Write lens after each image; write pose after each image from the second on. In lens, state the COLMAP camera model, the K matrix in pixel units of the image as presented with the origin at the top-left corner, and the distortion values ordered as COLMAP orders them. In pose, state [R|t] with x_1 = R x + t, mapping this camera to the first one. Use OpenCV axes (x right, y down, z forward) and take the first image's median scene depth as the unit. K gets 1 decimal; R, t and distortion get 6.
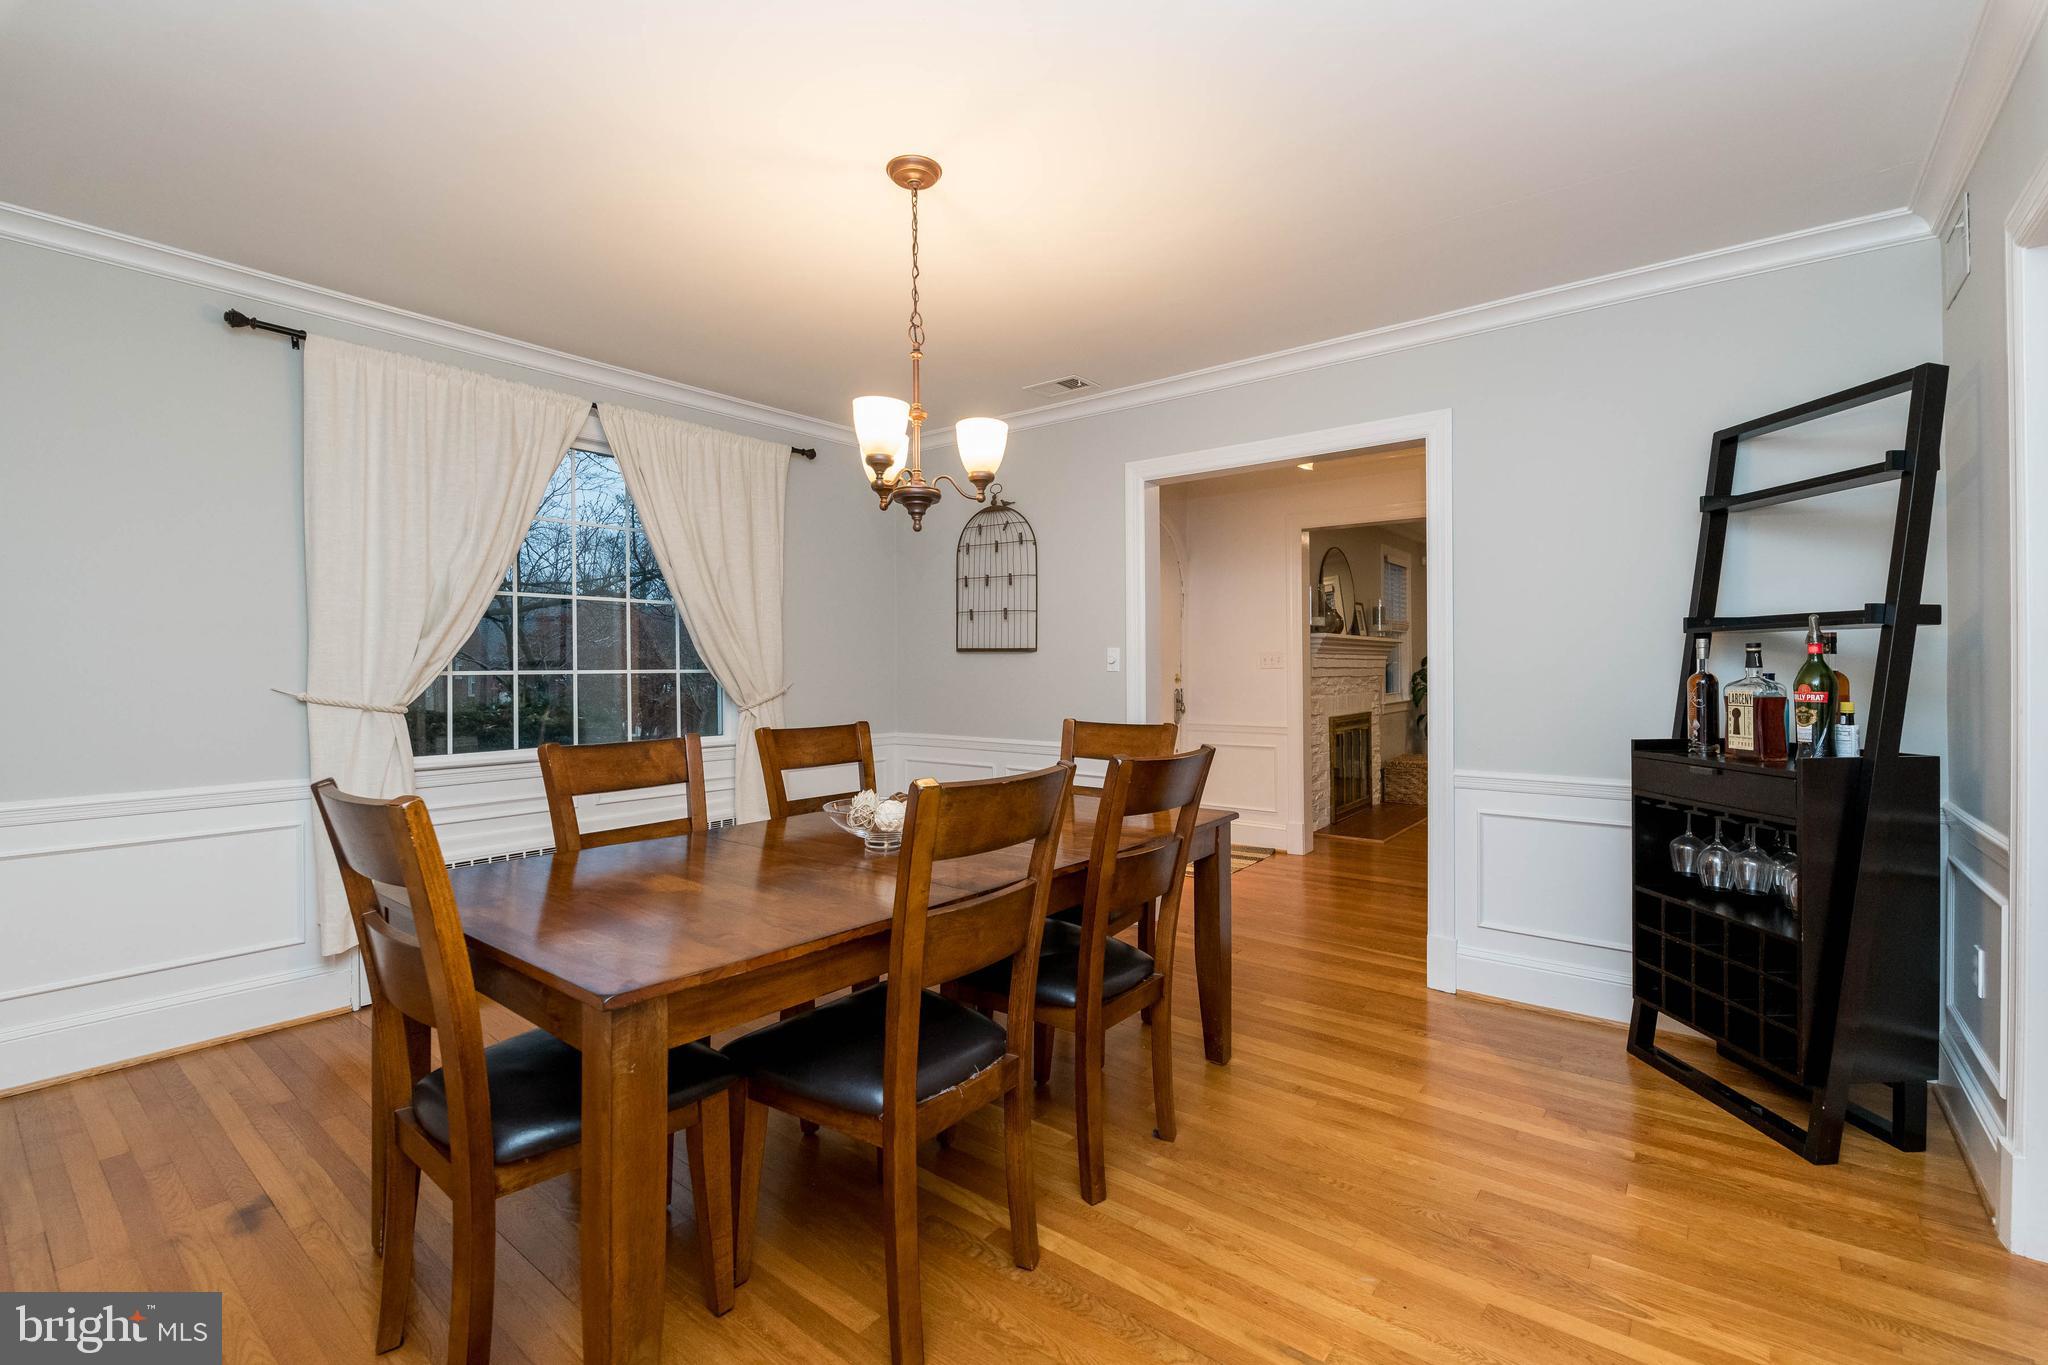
lens RADIAL K [[886.1, 0, 1017.9], [0, 886.1, 668.4], [0, 0, 1]] dist [-0.000441, -0.000080]
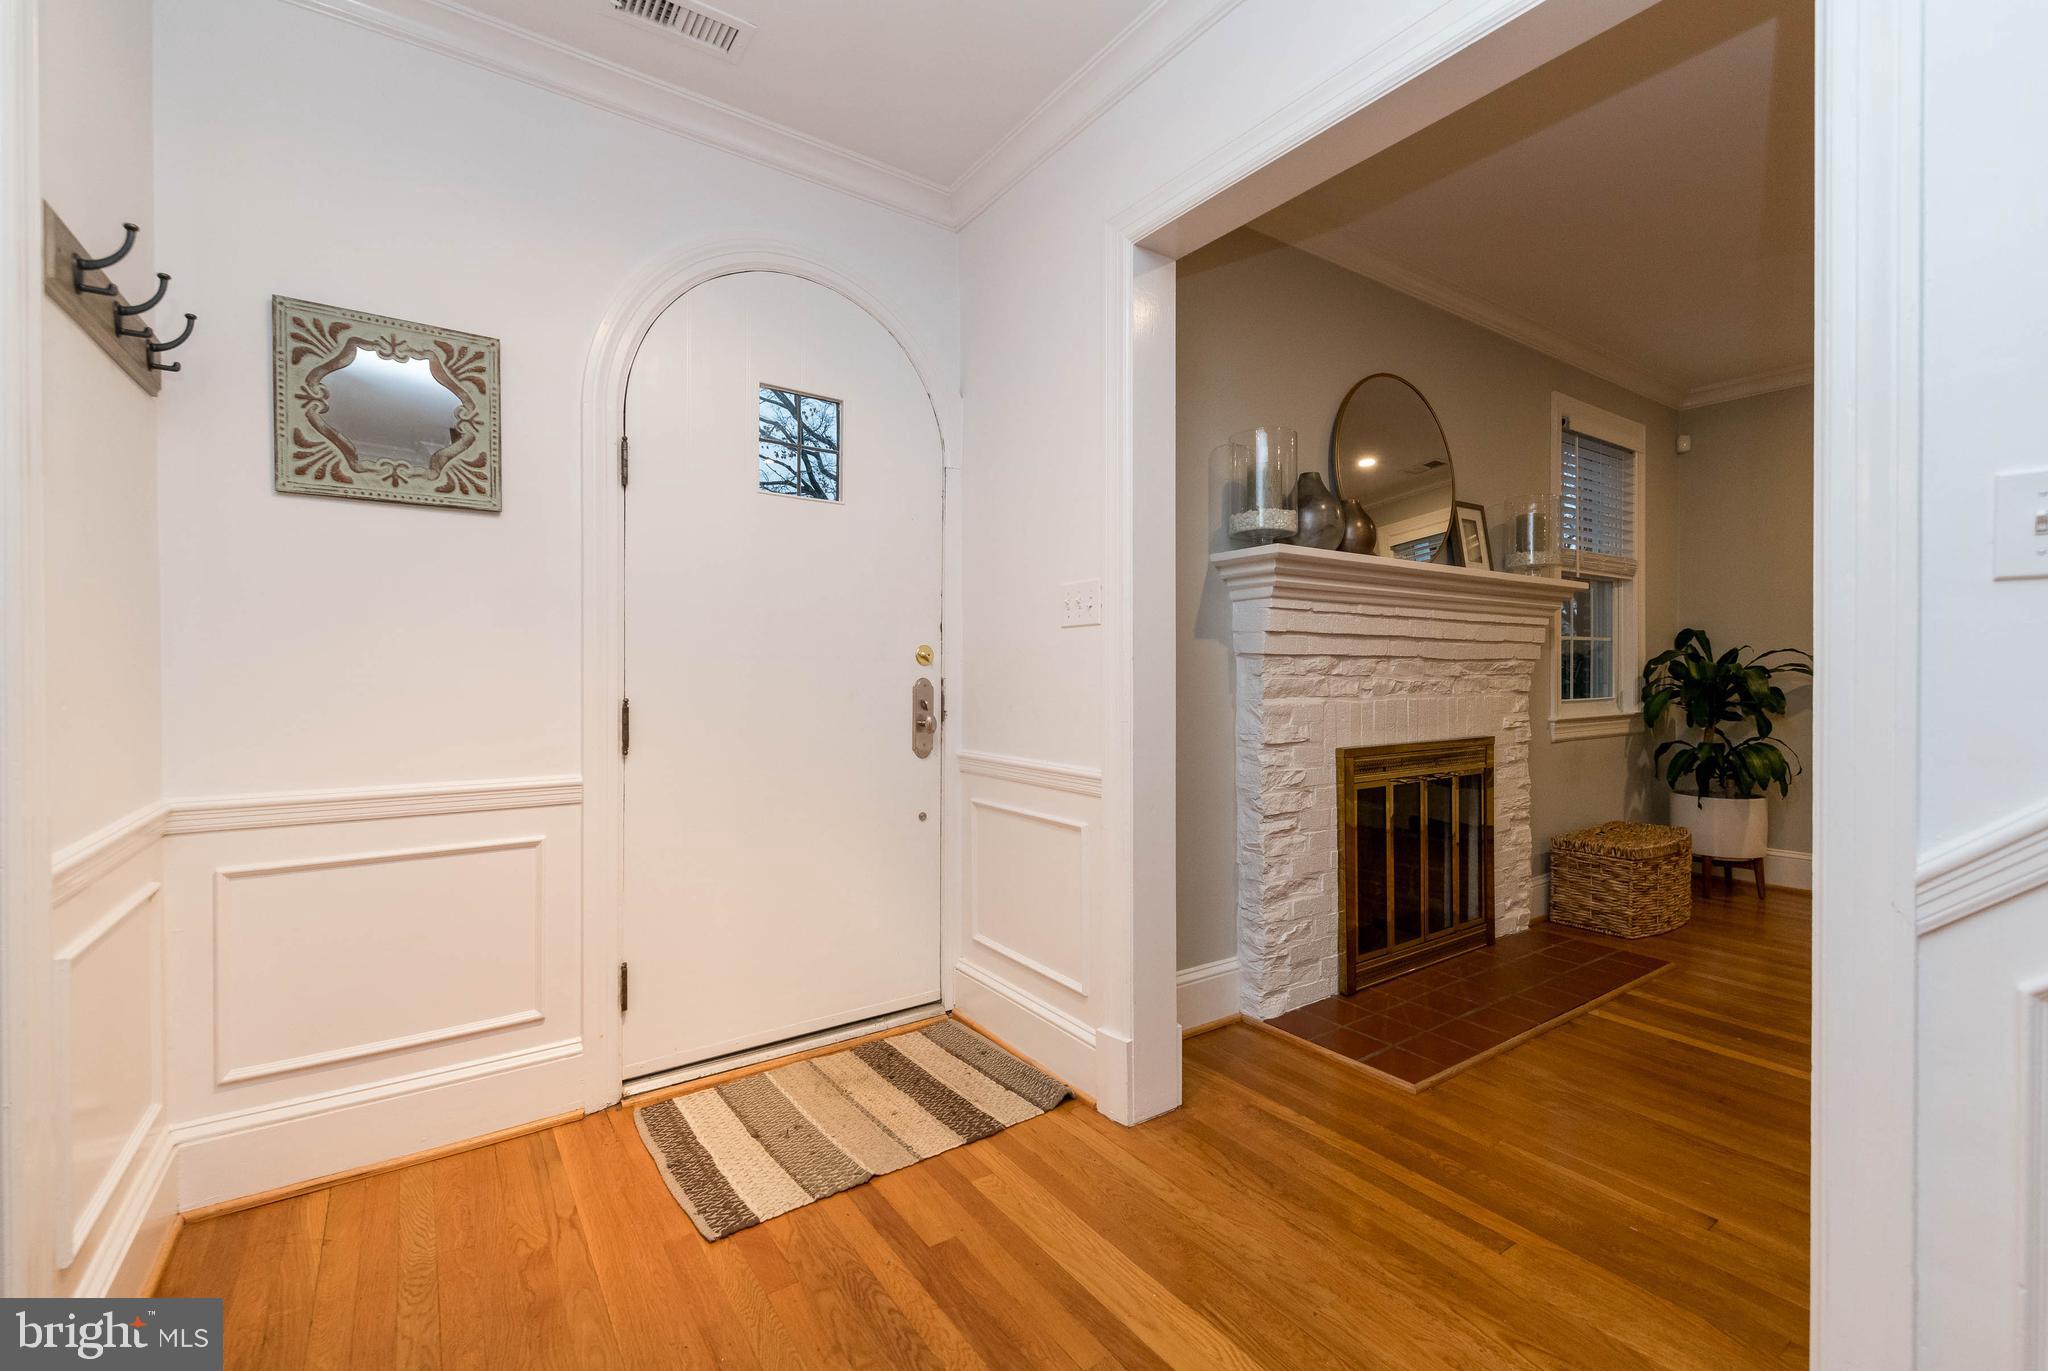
lens RADIAL K [[886.1, 0, 1017.9], [0, 886.1, 671.4], [0, 0, 1]] dist [-0.000441, -0.000080]
pose [[0.956995, 0.005952, -0.290044, 0.294505], [-0.005396, 0.999982, 0.002717, 0.014924], [0.290055, -0.001035, 0.957009, 0.483499]]
